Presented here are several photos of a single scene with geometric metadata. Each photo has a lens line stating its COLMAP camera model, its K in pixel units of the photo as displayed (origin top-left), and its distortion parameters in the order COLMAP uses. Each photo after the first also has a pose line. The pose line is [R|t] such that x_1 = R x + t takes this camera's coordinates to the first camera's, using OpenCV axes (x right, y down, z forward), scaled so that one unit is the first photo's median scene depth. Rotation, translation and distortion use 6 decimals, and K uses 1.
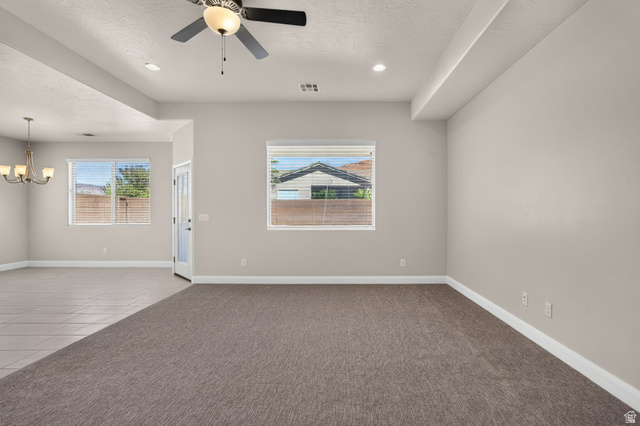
lens RADIAL K [[292.5, 0, 339.2], [0, 292.5, 213.5], [0, 0, 1]] dist [-0.000569, -0.000123]
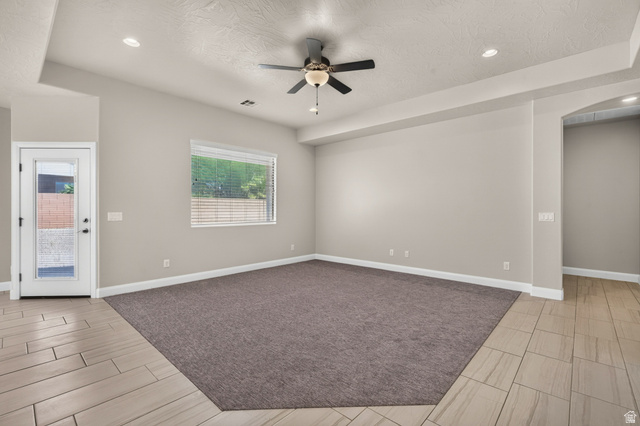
lens RADIAL K [[289.4, 0, 320.0], [0, 289.4, 213.0], [0, 0, 1]] dist [-0.019926, 0.000118]
pose [[0.681800, -0.009420, 0.731478, -0.667803], [0.004653, 0.999953, 0.008540, -0.000534], [-0.731524, -0.002419, 0.681811, 0.007203]]
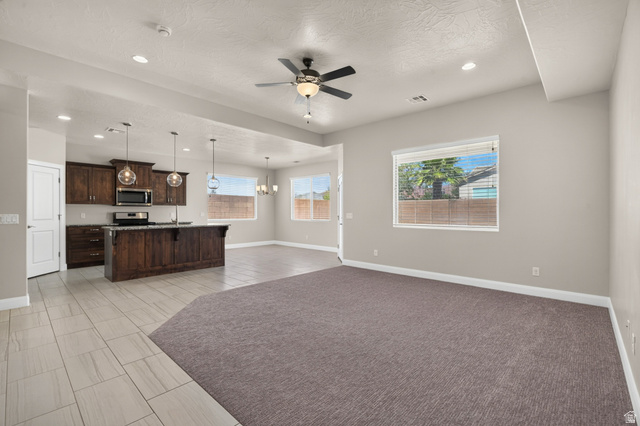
lens RADIAL K [[285.2, 0, 320.0], [0, 285.2, 213.0], [0, 0, 1]] dist [-0.013484, -0.000014]
pose [[0.730572, 0.005035, -0.682817, 0.320126], [-0.006312, 0.999980, 0.000620, 0.001290], [0.682806, 0.003857, 0.730589, -0.030971]]
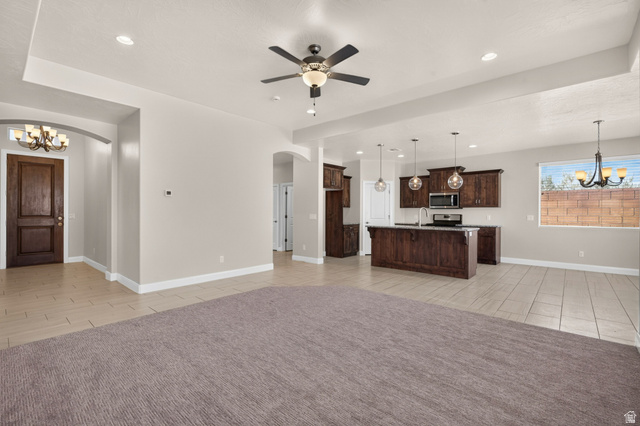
lens RADIAL K [[286.9, 0, 323.3], [0, 286.9, 216.9], [0, 0, 1]] dist [0.000282, 0.000156]
pose [[-0.660068, 0.008982, -0.751152, 0.288008], [-0.009831, 0.999740, 0.020593, -0.007642], [0.751141, 0.020977, -0.659808, 0.871170]]
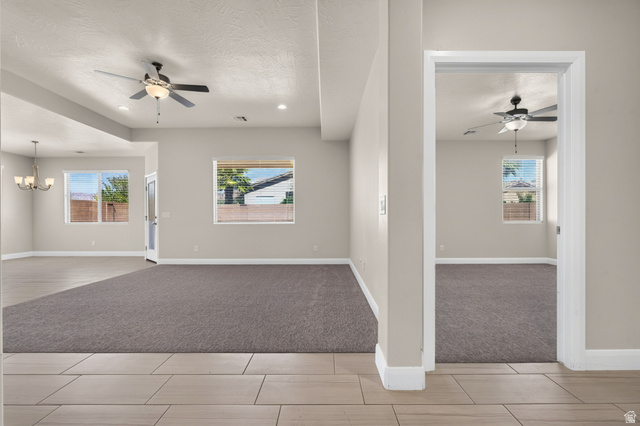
lens RADIAL K [[286.9, 0, 323.3], [0, 286.9, 216.9], [0, 0, 1]] dist [0.000282, 0.000156]
pose [[0.999938, -0.005274, -0.009795, 0.264618], [0.005164, 0.999924, -0.011194, 0.041492], [0.009854, 0.011142, 0.999889, -0.294899]]
